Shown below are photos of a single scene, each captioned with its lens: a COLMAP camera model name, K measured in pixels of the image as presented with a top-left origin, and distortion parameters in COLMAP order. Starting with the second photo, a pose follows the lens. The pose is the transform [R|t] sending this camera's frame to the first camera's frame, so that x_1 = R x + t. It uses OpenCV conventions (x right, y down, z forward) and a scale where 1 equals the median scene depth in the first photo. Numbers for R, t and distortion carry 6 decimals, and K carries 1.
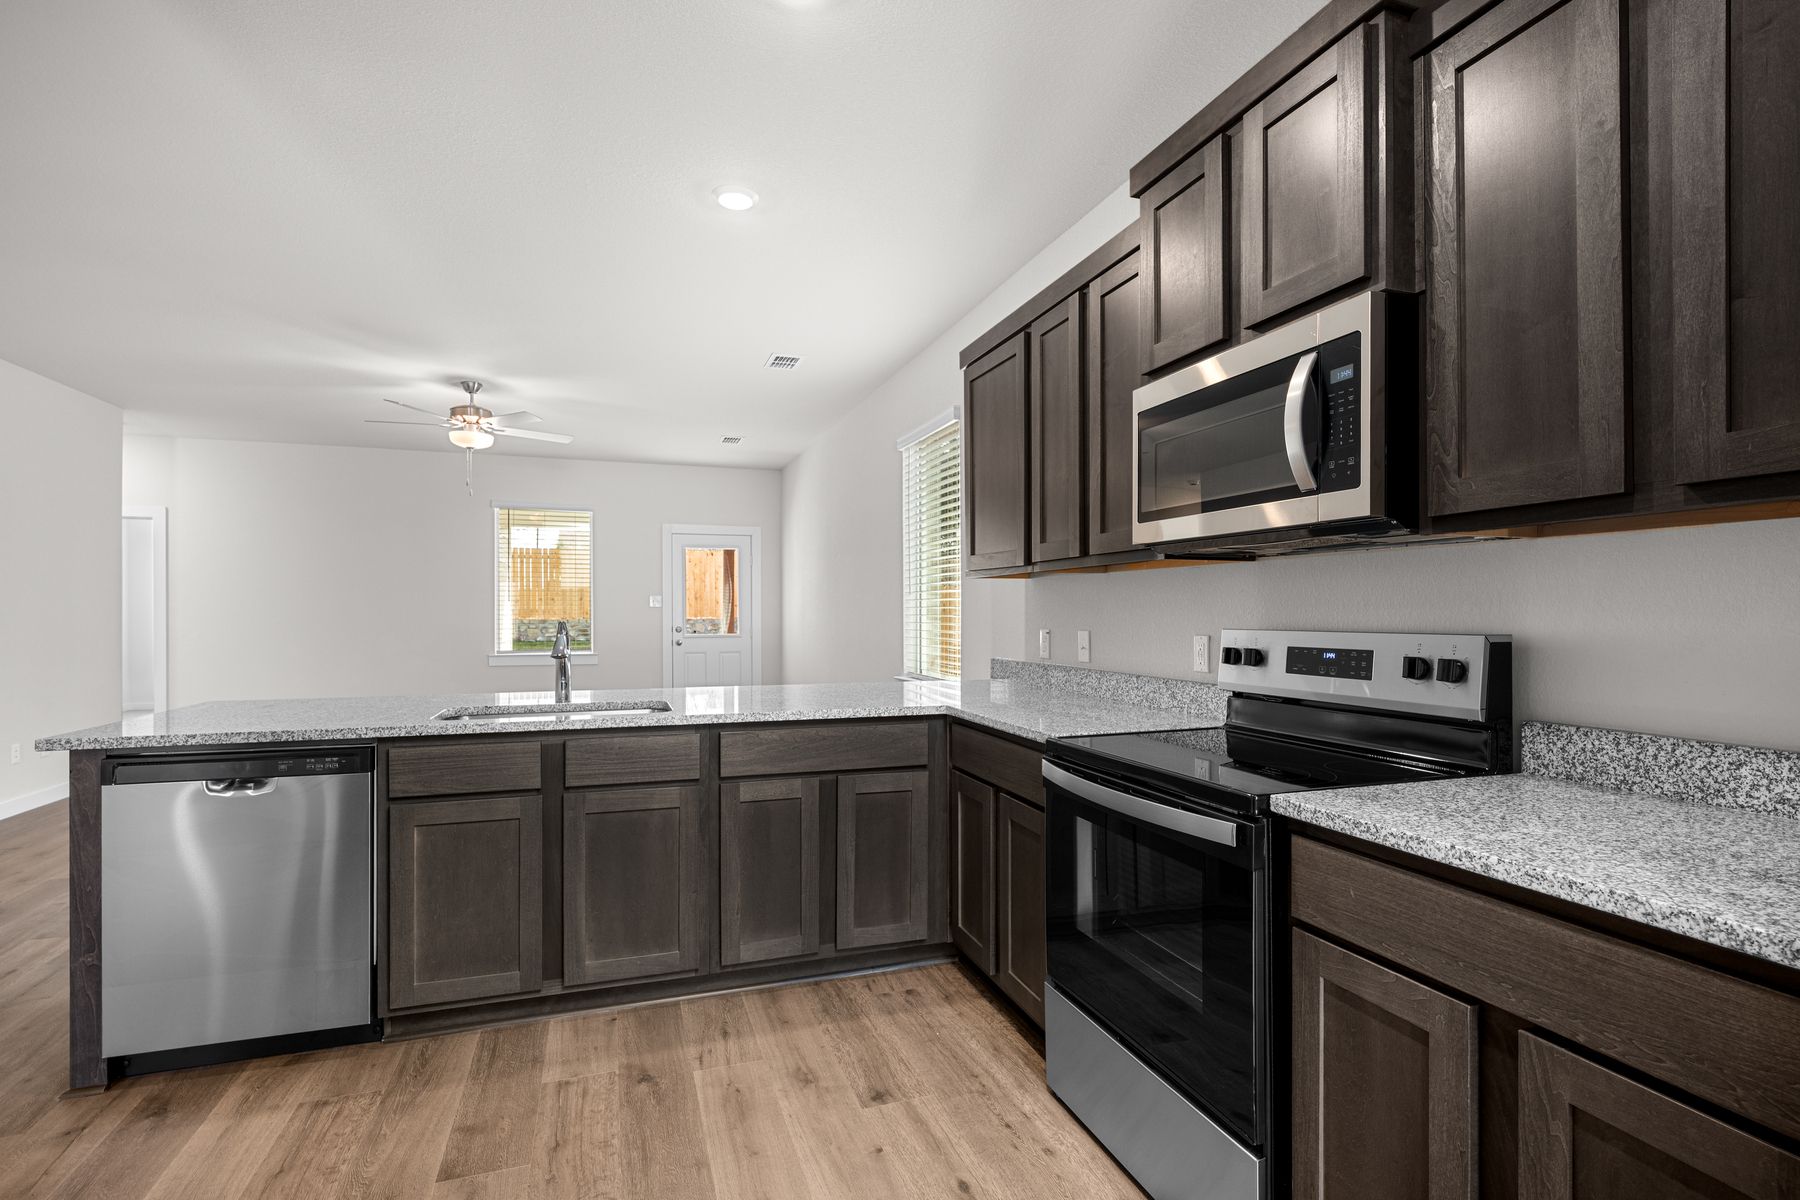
lens RADIAL K [[849.7, 0, 900.8], [0, 849.7, 615.6], [0, 0, 1]] dist [-0.000063, -0.000215]
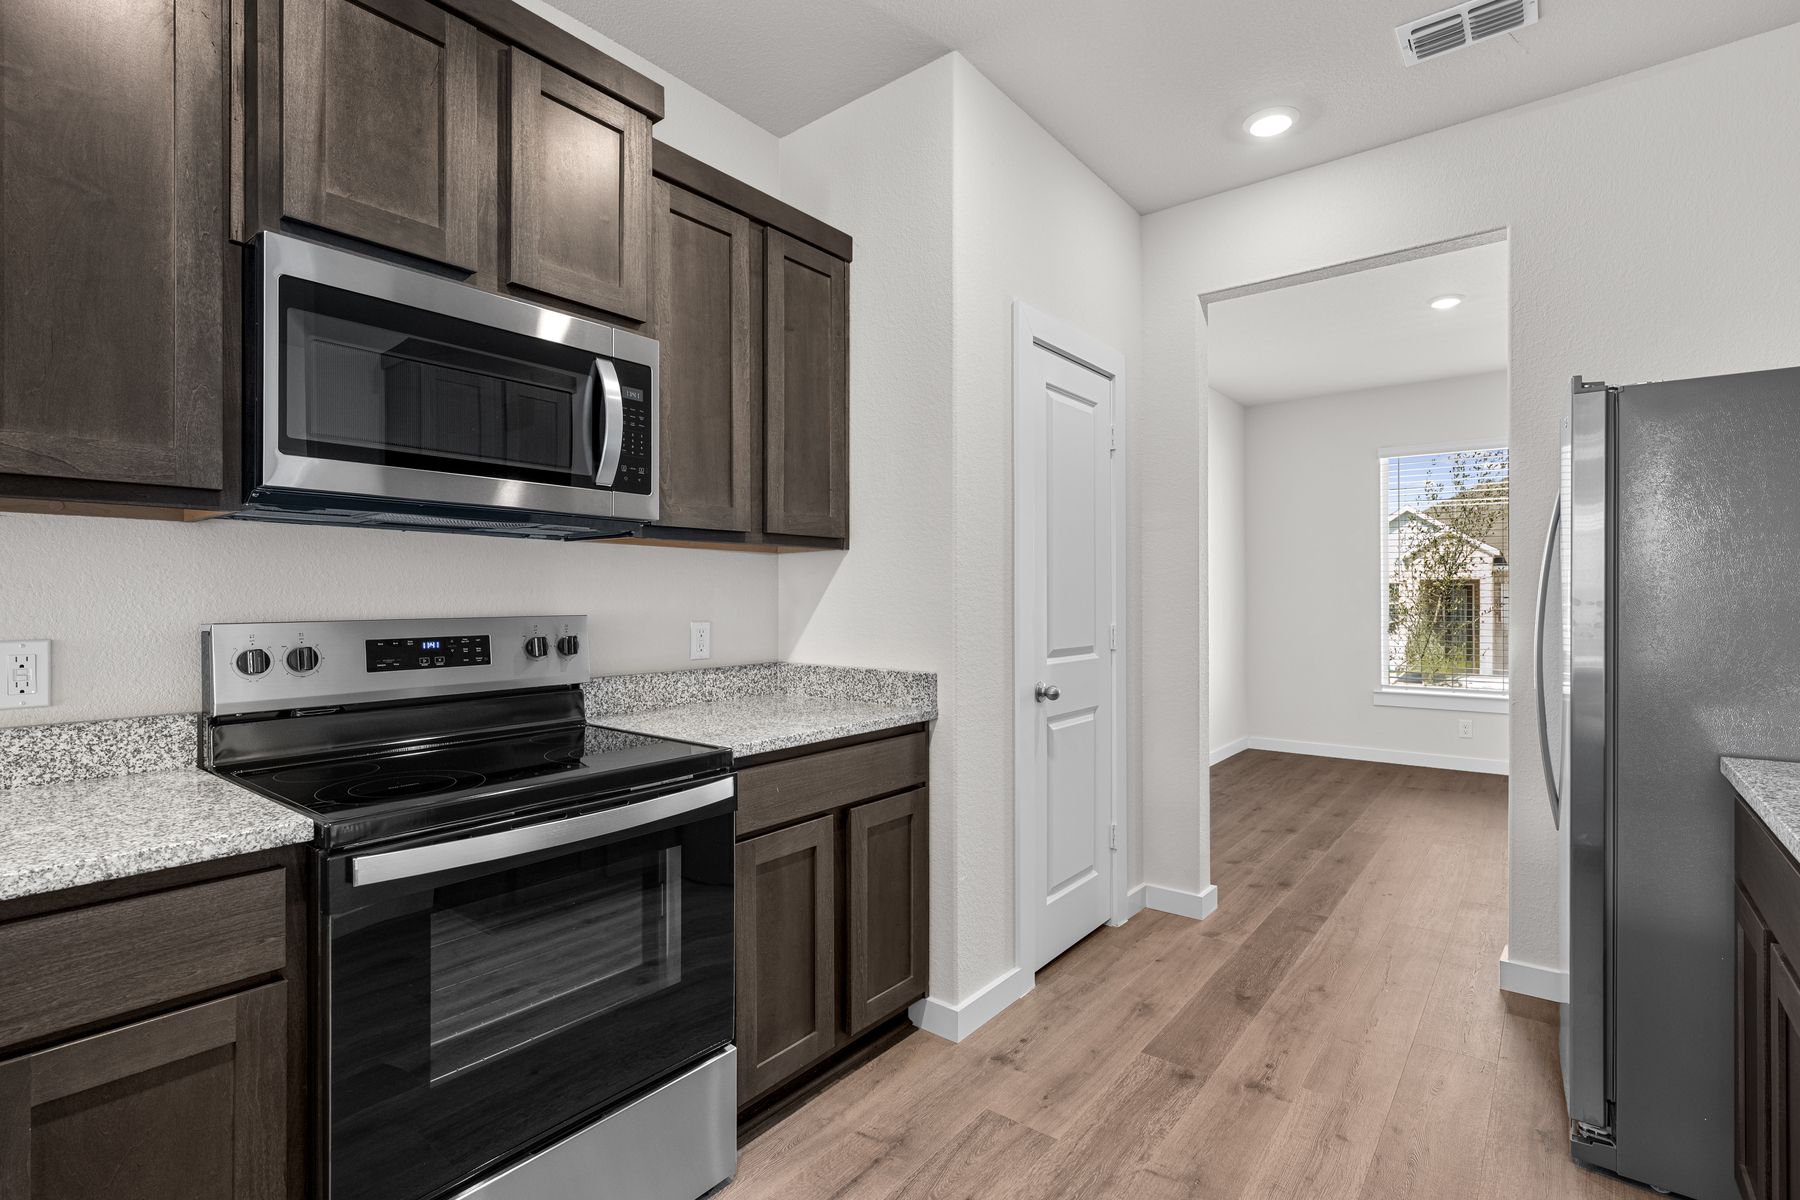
lens RADIAL K [[851.4, 0, 882.3], [0, 851.4, 600.1], [0, 0, 1]] dist [-0.001171, -0.000186]
pose [[-0.528955, -0.000193, 0.848650, -0.483322], [0.006614, 0.999969, 0.004350, -0.002064], [-0.848624, 0.007914, -0.528938, 0.975015]]
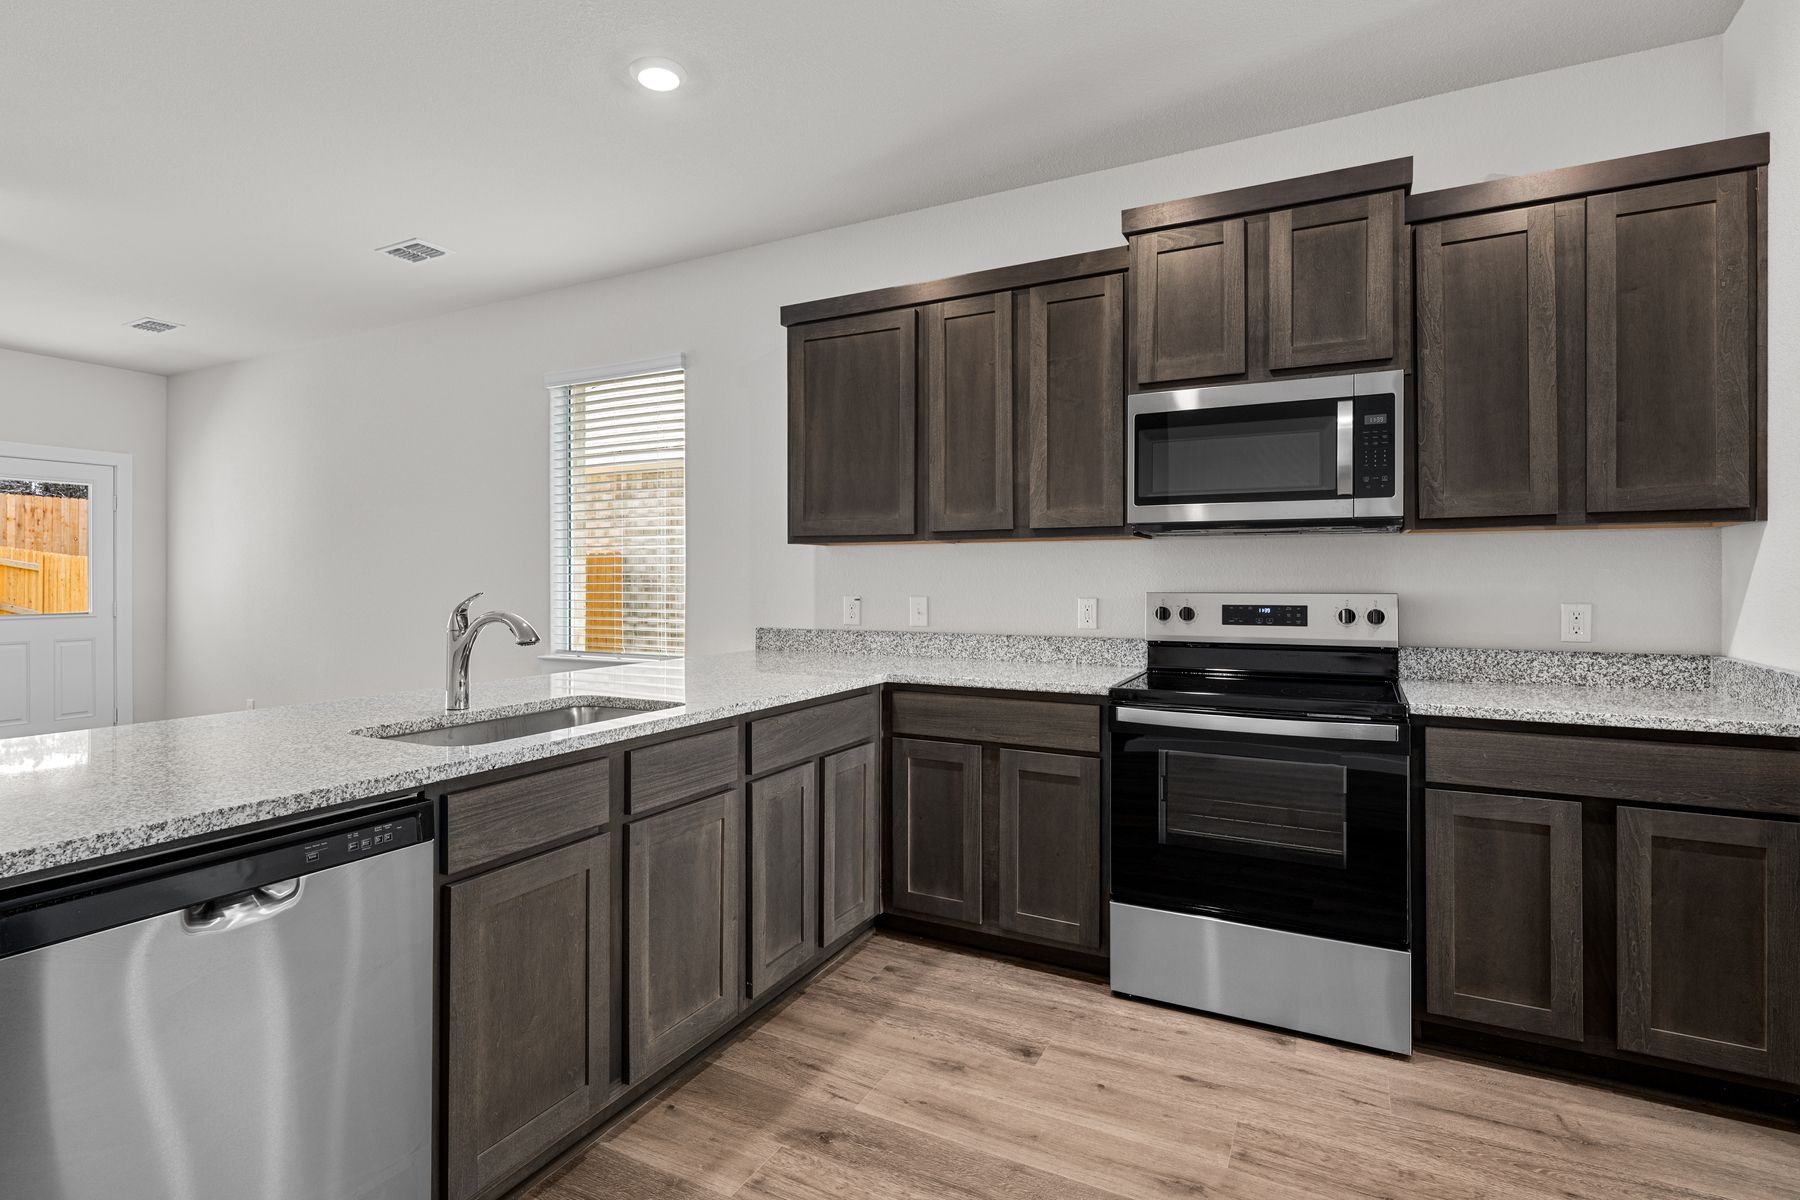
lens RADIAL K [[892.0, 0, 858.9], [0, 892.0, 578.5], [0, 0, 1]] dist [-0.002035, 0.000919]
pose [[0.741603, 0.000459, 0.670839, -0.879954], [0.002942, 0.999988, -0.003937, -0.001190], [-0.670832, 0.004894, 0.741593, 0.329963]]
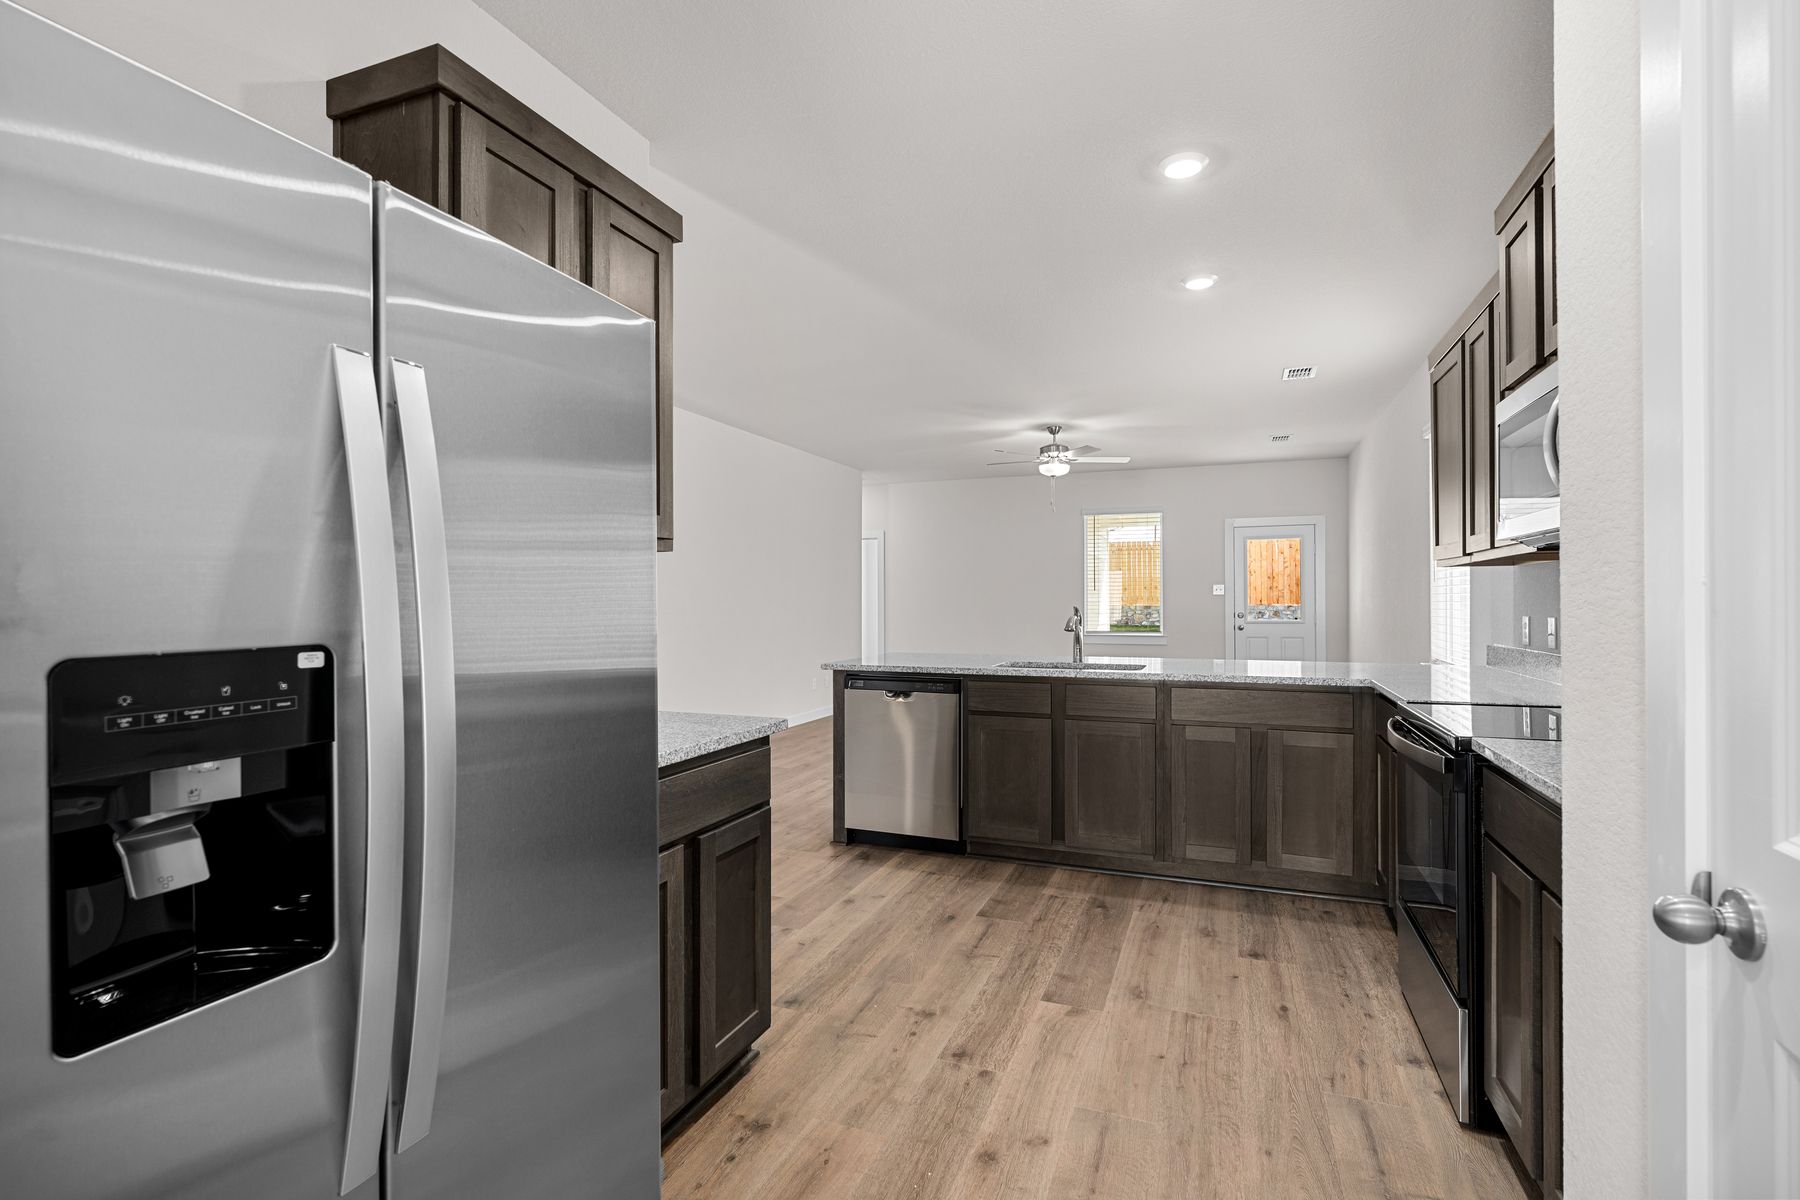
lens RADIAL K [[838.8, 0, 898.4], [0, 838.8, 595.2], [0, 0, 1]] dist [-0.001874, 0.000188]
pose [[0.761196, -0.005896, -0.648495, 0.405958], [0.000173, 0.999960, -0.008889, 0.000329], [0.648522, 0.006654, 0.761167, -0.391185]]
